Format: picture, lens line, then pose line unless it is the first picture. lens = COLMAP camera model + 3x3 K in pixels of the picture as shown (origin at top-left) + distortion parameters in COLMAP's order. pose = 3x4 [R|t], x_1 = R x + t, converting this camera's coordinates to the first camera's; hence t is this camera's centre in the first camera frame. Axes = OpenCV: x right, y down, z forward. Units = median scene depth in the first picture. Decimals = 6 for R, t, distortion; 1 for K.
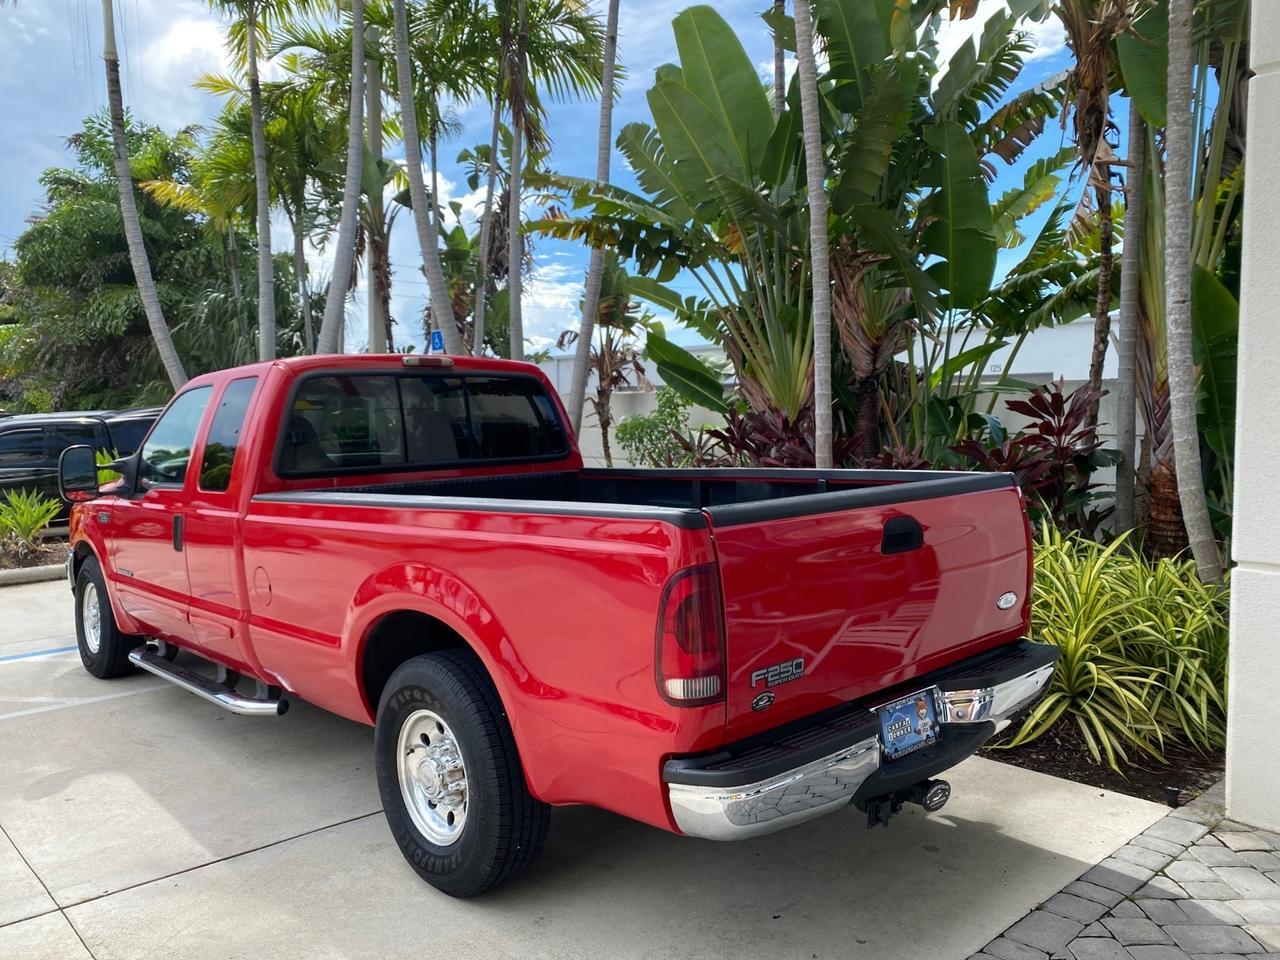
lens RADIAL K [[989.9, 0, 647.0], [0, 989.9, 469.8], [0, 0, 1]] dist [0.021573, -0.023976]
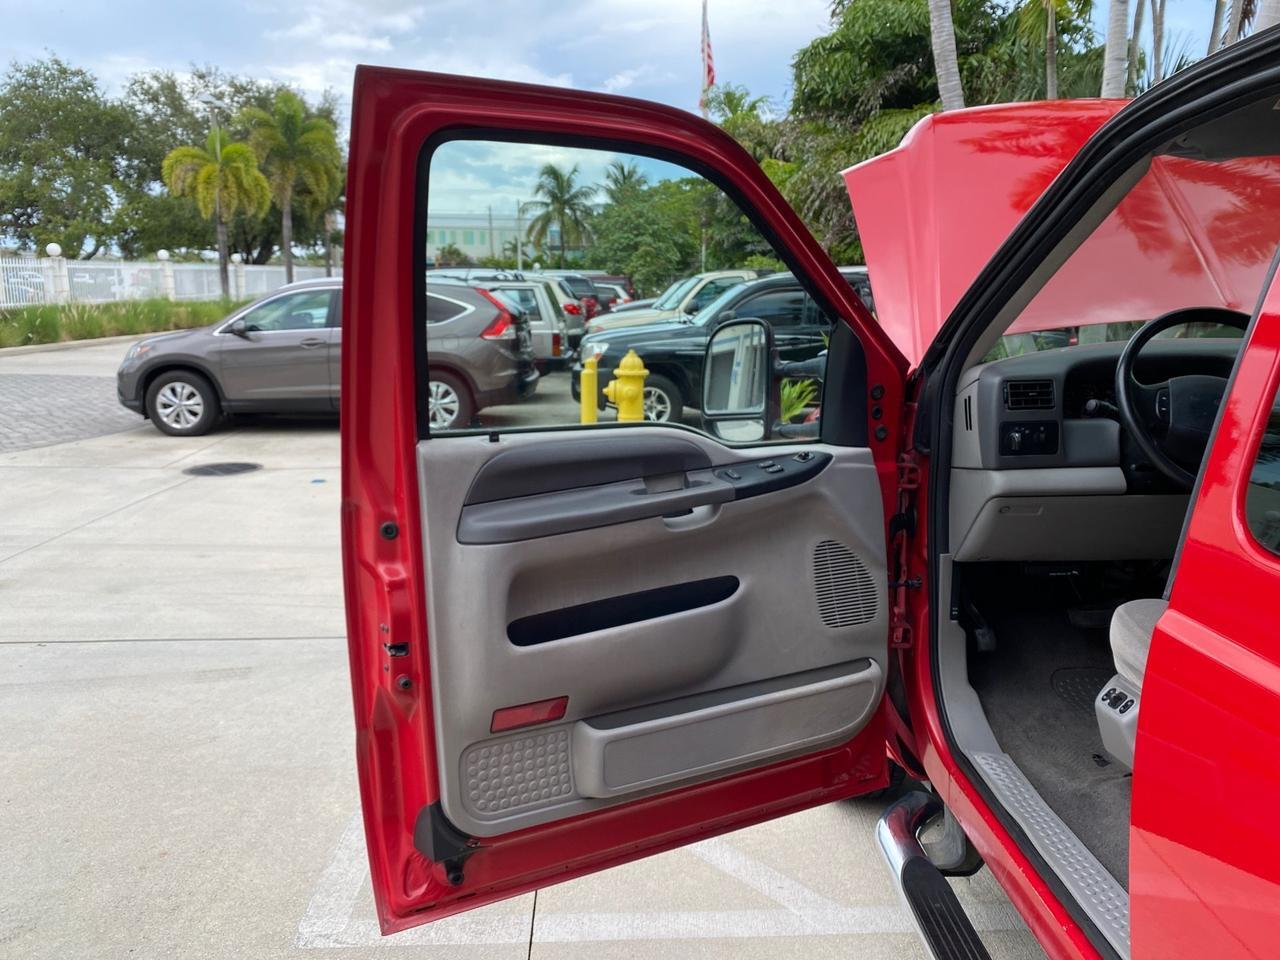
lens RADIAL K [[989.9, 0, 631.7], [0, 989.9, 470.6], [0, 0, 1]] dist [0.021573, -0.023976]
pose [[0.750548, 0.126524, -0.648591, -0.321013], [-0.036091, 0.987883, 0.150948, -0.016631], [0.659830, -0.089885, 0.746019, 0.549174]]
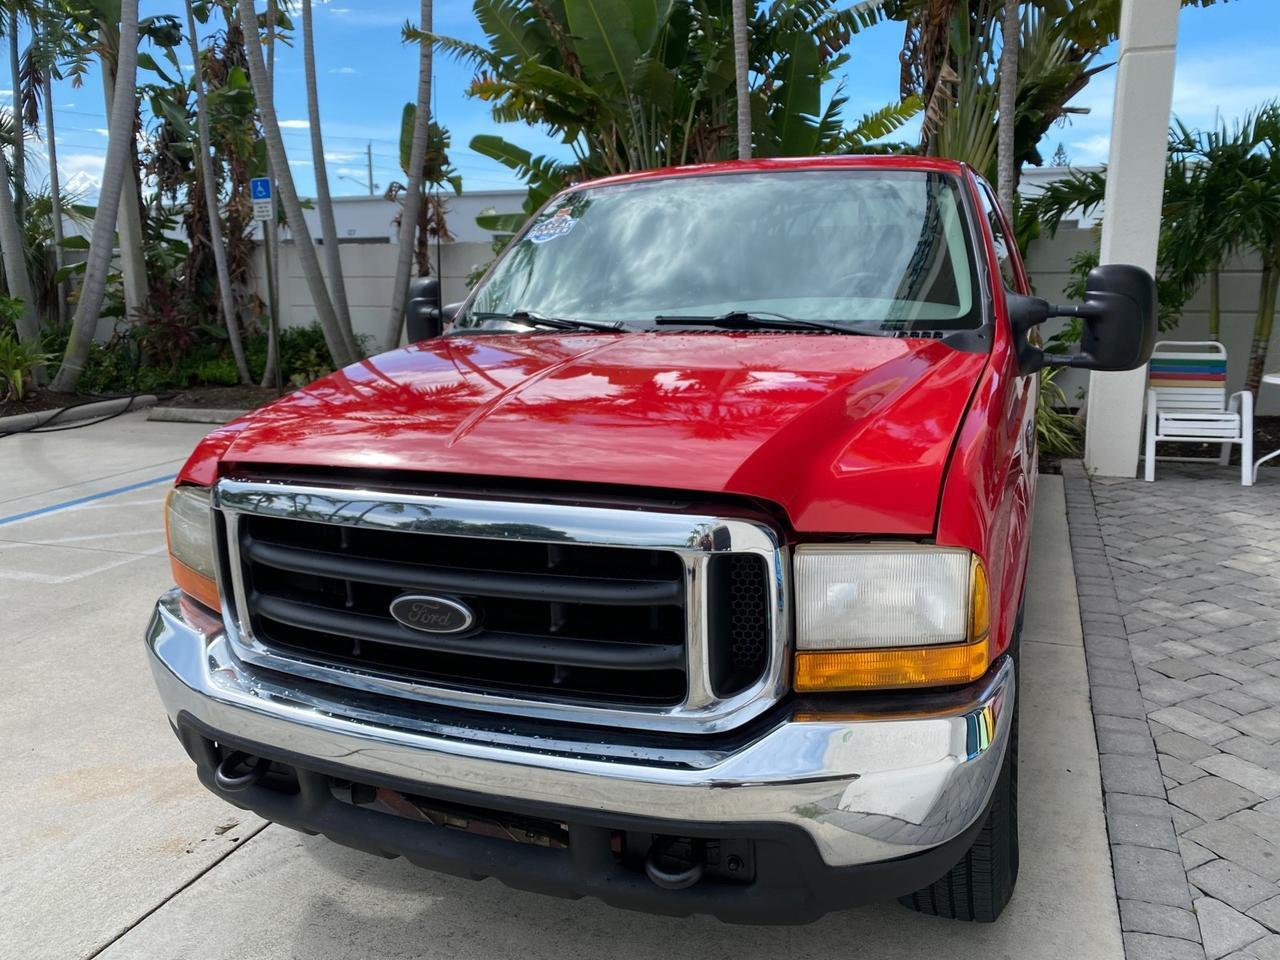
lens RADIAL K [[989.9, 0, 632.9], [0, 989.9, 480.5], [0, 0, 1]] dist [0.021573, -0.023976]
pose [[0.901393, -0.097409, 0.421903, -0.552982], [0.033068, 0.987008, 0.157231, 0.023994], [-0.431737, -0.127775, 0.892903, -0.160523]]
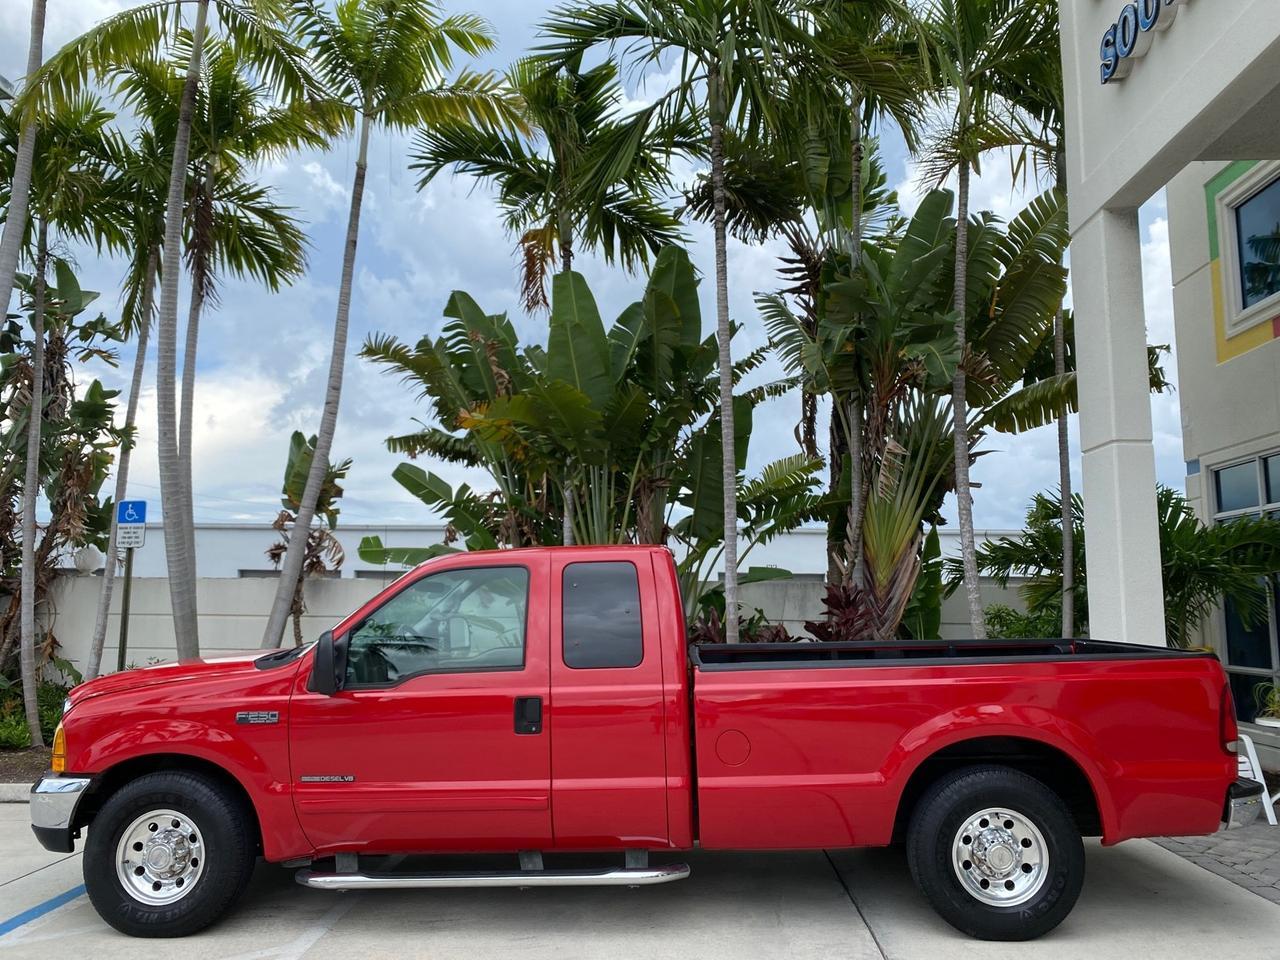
lens RADIAL K [[989.9, 0, 641.2], [0, 989.9, 479.7], [0, 0, 1]] dist [0.021573, -0.023976]
pose [[0.706747, 0.100282, 0.700323, -0.856024], [0.029736, 0.984817, -0.171029, 0.002672], [-0.706842, 0.141699, 0.693034, 0.151139]]
